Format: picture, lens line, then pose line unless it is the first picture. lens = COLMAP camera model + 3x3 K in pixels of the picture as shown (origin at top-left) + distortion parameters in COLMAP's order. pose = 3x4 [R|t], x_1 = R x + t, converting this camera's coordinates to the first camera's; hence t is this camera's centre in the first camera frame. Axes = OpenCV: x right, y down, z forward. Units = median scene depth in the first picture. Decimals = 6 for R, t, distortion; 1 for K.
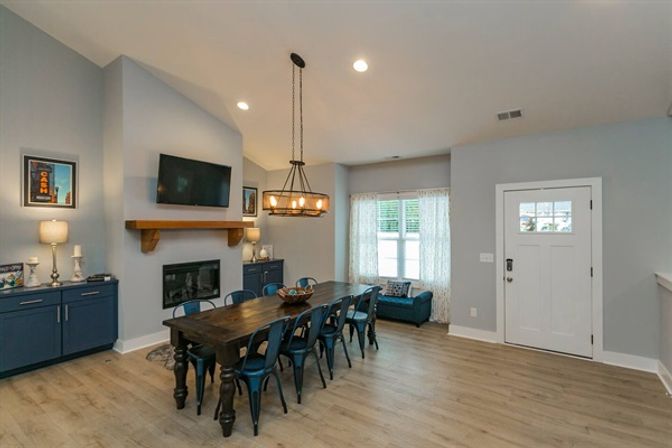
lens RADIAL K [[322.7, 0, 313.3], [0, 322.7, 219.6], [0, 0, 1]] dist [-0.001534, 0.000312]
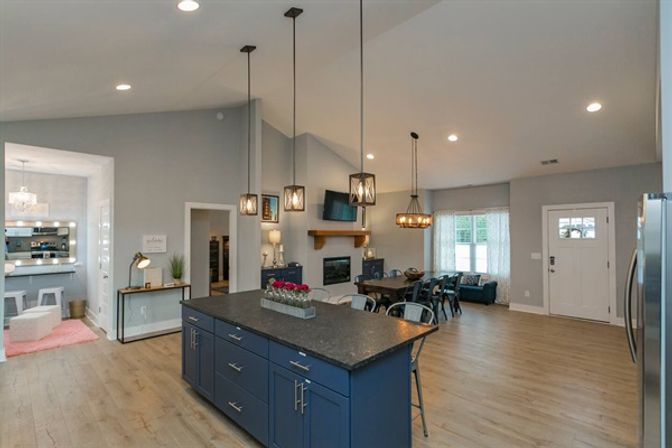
lens RADIAL K [[322.7, 0, 338.3], [0, 322.7, 226.1], [0, 0, 1]] dist [-0.001534, 0.000312]
pose [[0.995846, -0.001204, -0.091048, -0.224414], [0.000243, 0.999944, -0.010568, -0.001242], [0.091055, 0.010502, 0.995790, -0.546374]]
